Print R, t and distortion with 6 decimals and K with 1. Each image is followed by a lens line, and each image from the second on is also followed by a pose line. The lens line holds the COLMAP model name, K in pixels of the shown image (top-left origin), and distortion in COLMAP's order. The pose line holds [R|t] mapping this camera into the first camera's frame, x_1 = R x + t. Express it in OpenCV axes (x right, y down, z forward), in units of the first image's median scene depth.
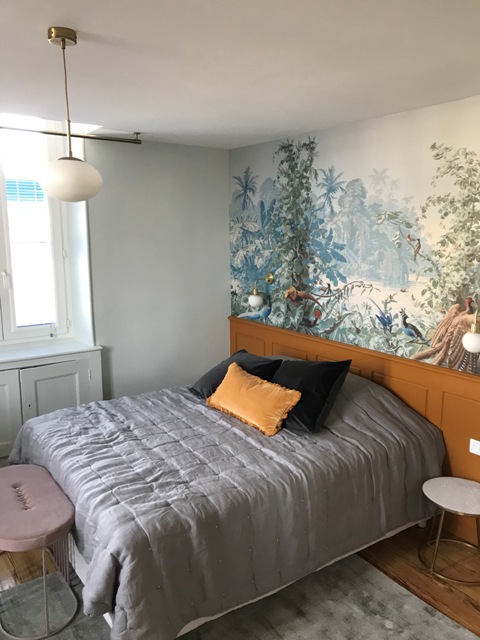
lens RADIAL K [[517.6, 0, 245.9], [0, 517.6, 314.8], [0, 0, 1]] dist [0.048808, -0.052393]
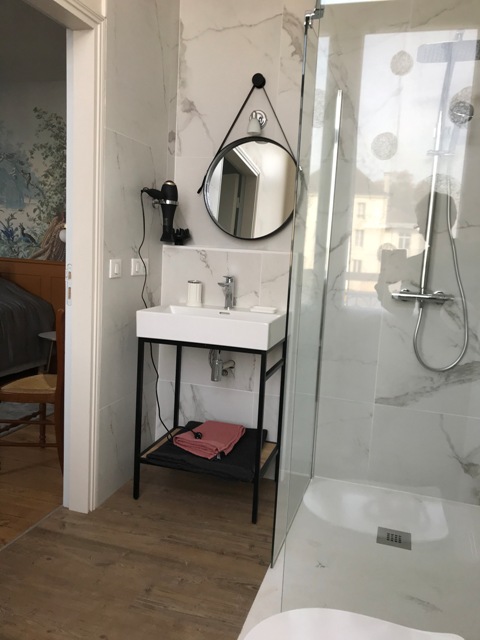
lens RADIAL K [[517.6, 0, 239.7], [0, 517.6, 317.3], [0, 0, 1]] dist [0.048808, -0.052393]
pose [[0.789382, -0.035734, 0.612861, -0.110522], [0.042622, 0.999086, 0.003355, 0.274806], [-0.612421, 0.023473, 0.790184, -0.495155]]
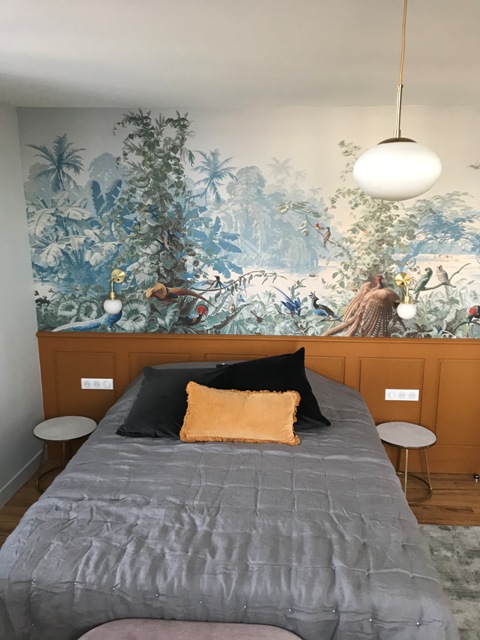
lens RADIAL K [[517.6, 0, 242.7], [0, 517.6, 315.6], [0, 0, 1]] dist [0.048808, -0.052393]
pose [[0.630405, -0.162070, 0.759159, -0.644797], [0.123787, 0.986436, 0.107798, -0.101900], [-0.766333, 0.026018, 0.641917, 0.437440]]
